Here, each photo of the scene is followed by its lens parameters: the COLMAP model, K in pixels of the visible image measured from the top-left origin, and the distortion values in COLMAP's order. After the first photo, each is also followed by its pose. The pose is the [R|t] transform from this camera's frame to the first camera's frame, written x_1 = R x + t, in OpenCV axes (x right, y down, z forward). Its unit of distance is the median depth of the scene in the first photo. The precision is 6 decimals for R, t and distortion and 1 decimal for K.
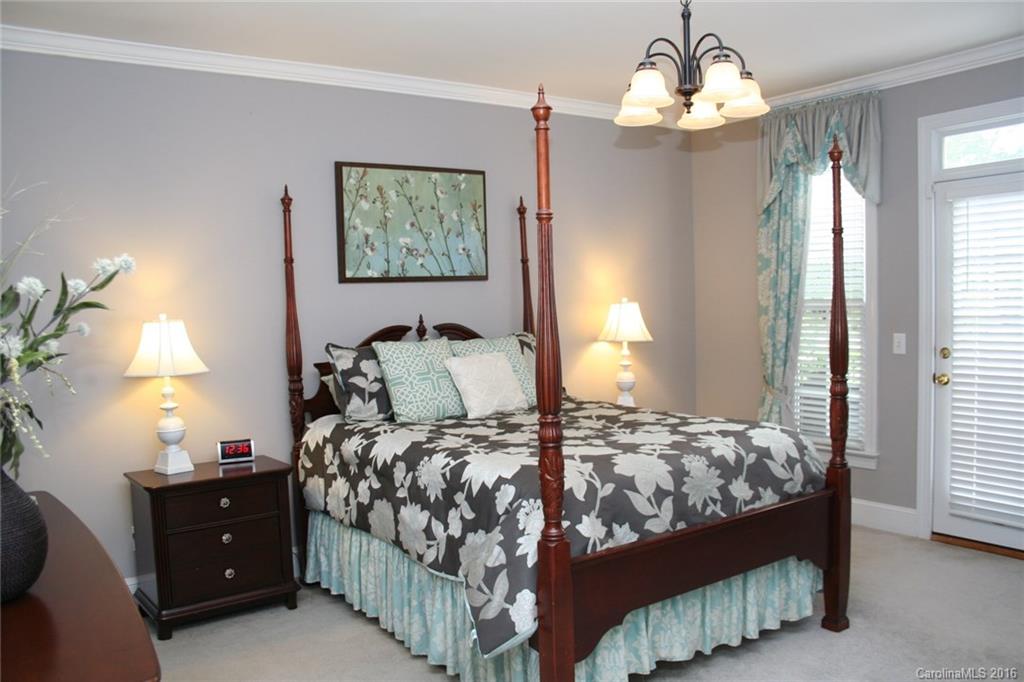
lens RADIAL K [[850.3, 0, 512.2], [0, 850.3, 341.3], [0, 0, 1]] dist [-0.130815, 0.095149]
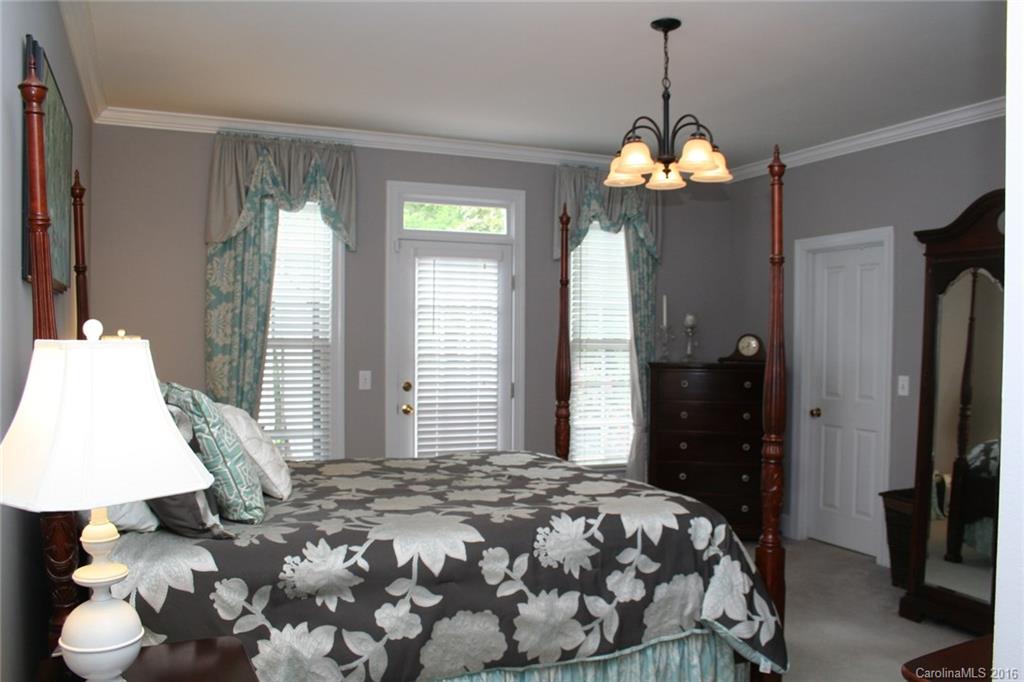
lens RADIAL K [[850.3, 0, 511.1], [0, 850.3, 343.6], [0, 0, 1]] dist [-0.130815, 0.095149]
pose [[0.195765, 0.020433, 0.980438, -0.788205], [0.035093, 0.998997, -0.027827, -0.010470], [-0.980023, 0.039854, 0.194852, 0.790417]]
